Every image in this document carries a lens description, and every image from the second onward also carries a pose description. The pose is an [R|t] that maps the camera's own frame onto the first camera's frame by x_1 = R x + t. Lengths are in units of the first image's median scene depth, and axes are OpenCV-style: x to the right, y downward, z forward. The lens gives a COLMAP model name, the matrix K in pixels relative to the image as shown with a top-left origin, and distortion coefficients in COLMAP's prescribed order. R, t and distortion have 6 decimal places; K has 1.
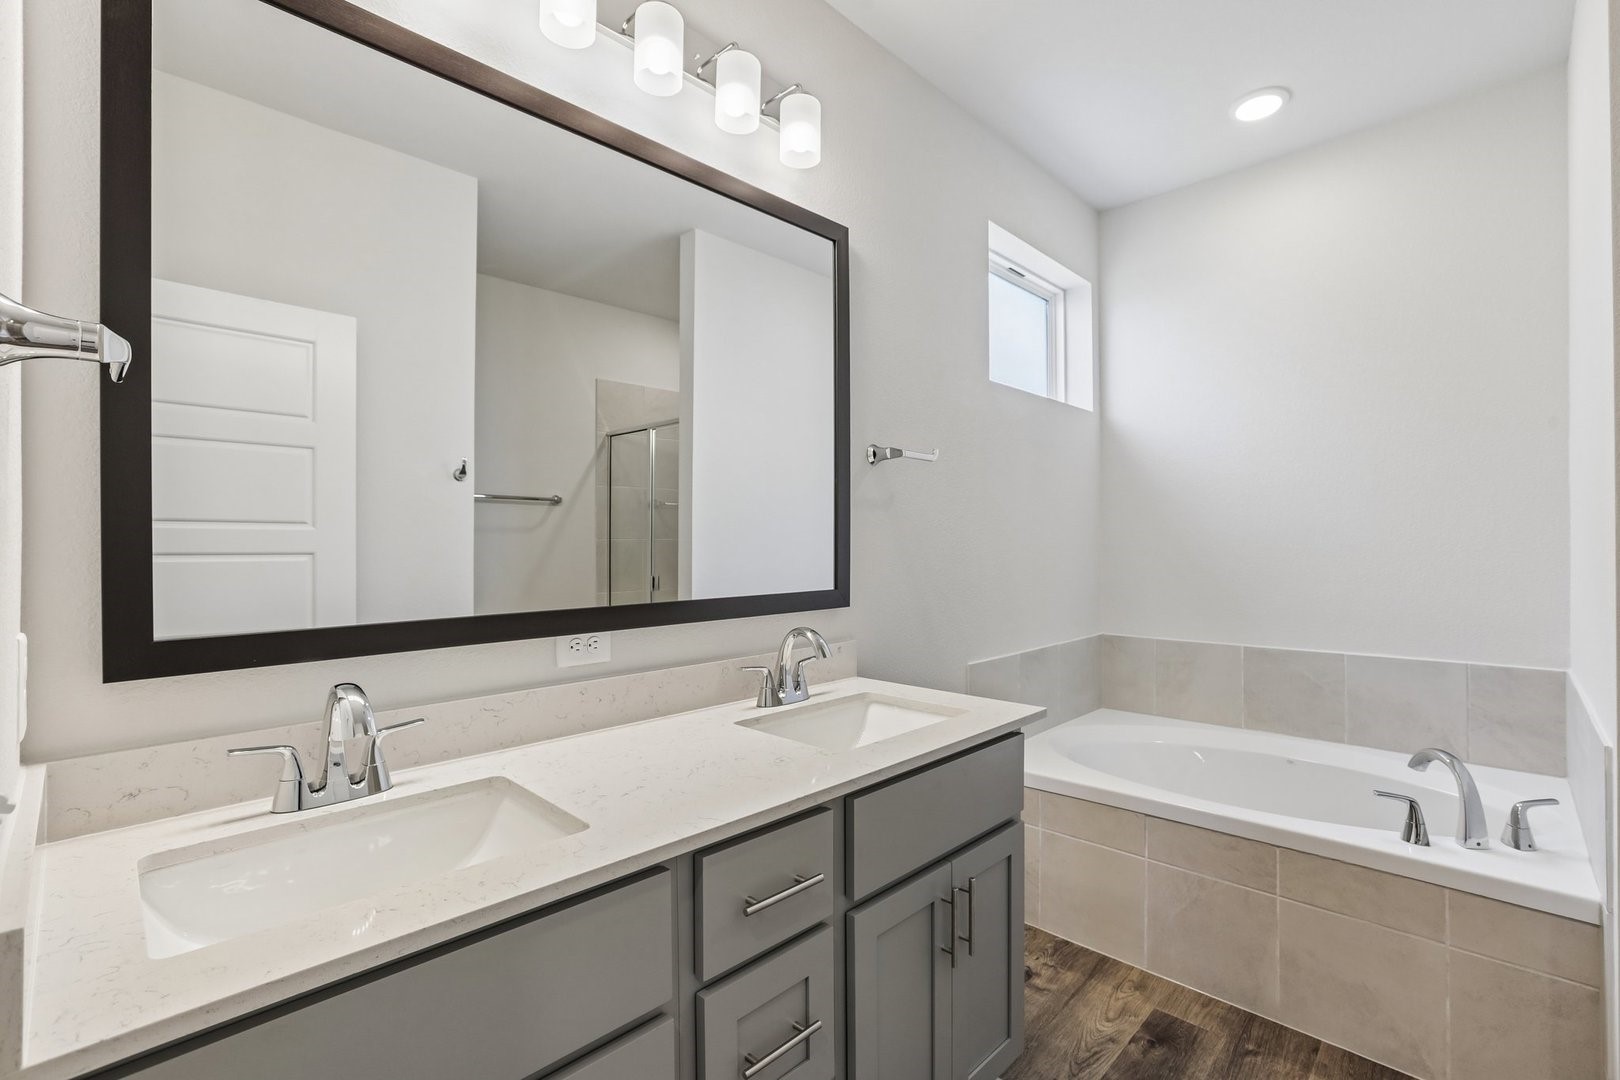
lens RADIAL K [[738.0, 0, 814.9], [0, 738.0, 536.7], [0, 0, 1]] dist [-0.002683, 0.001228]
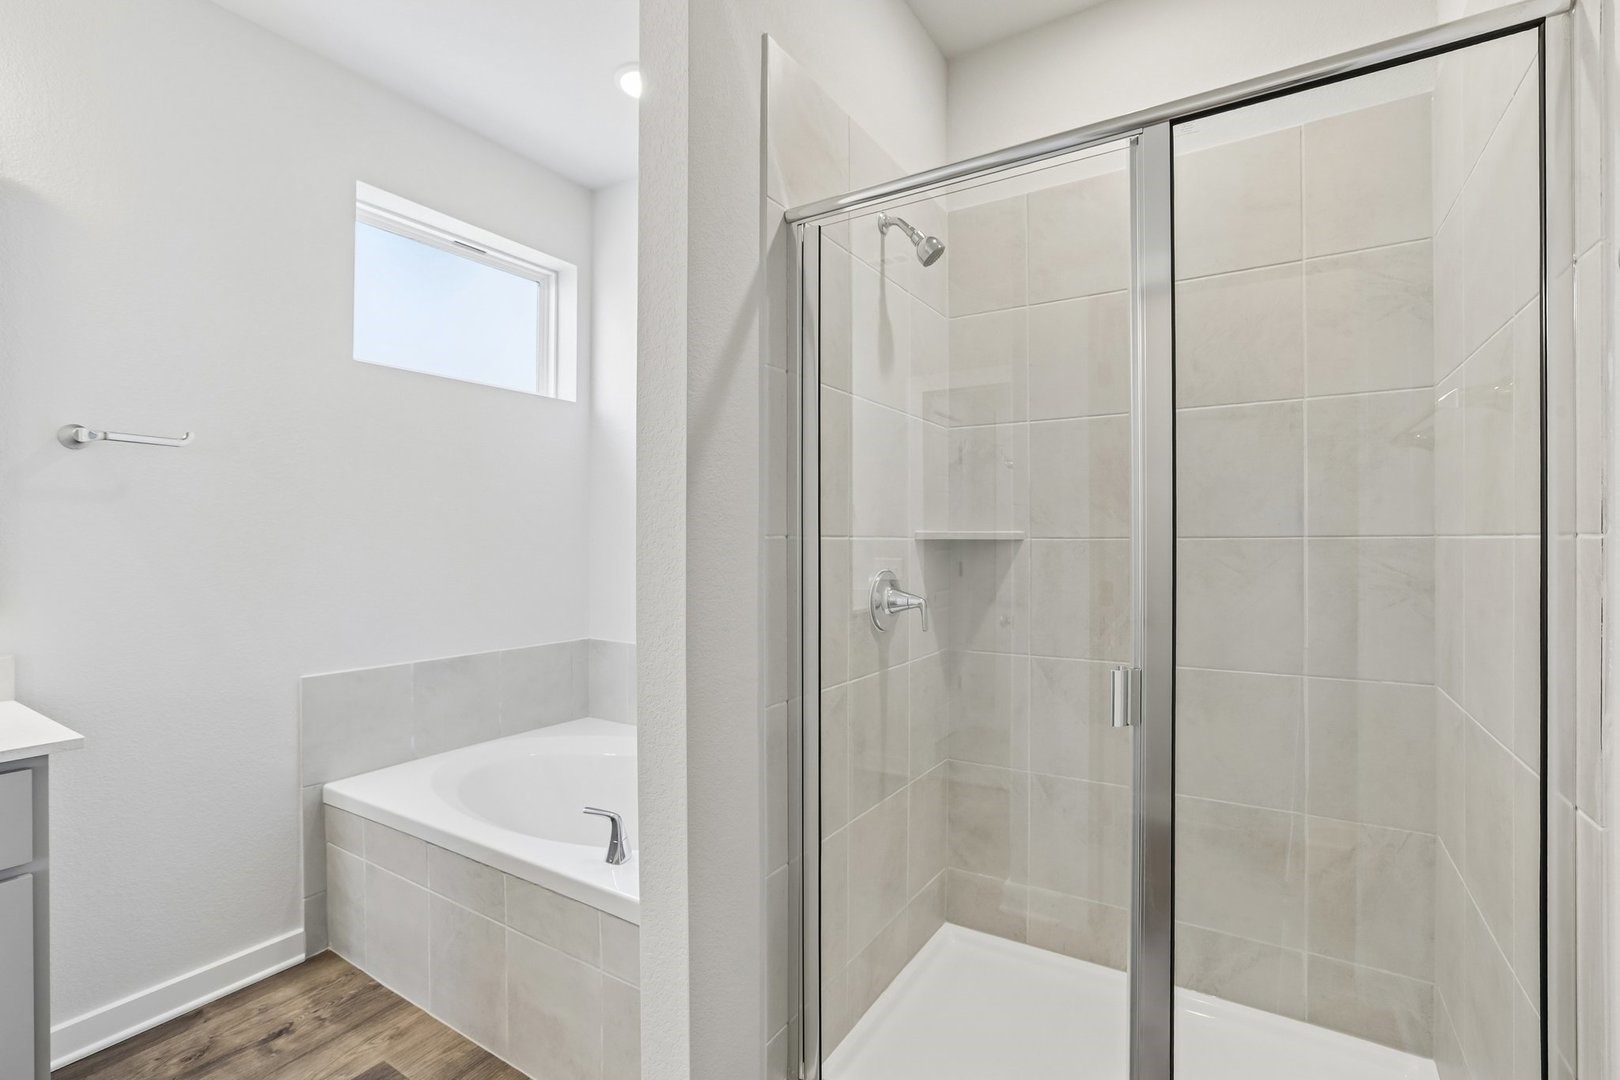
lens RADIAL K [[738.0, 0, 818.7], [0, 738.0, 538.2], [0, 0, 1]] dist [-0.002683, 0.001228]
pose [[0.981763, 0.004182, 0.190062, 0.752819], [-0.005086, 0.999978, 0.004266, -0.002409], [-0.190040, -0.005155, 0.981763, 0.020399]]
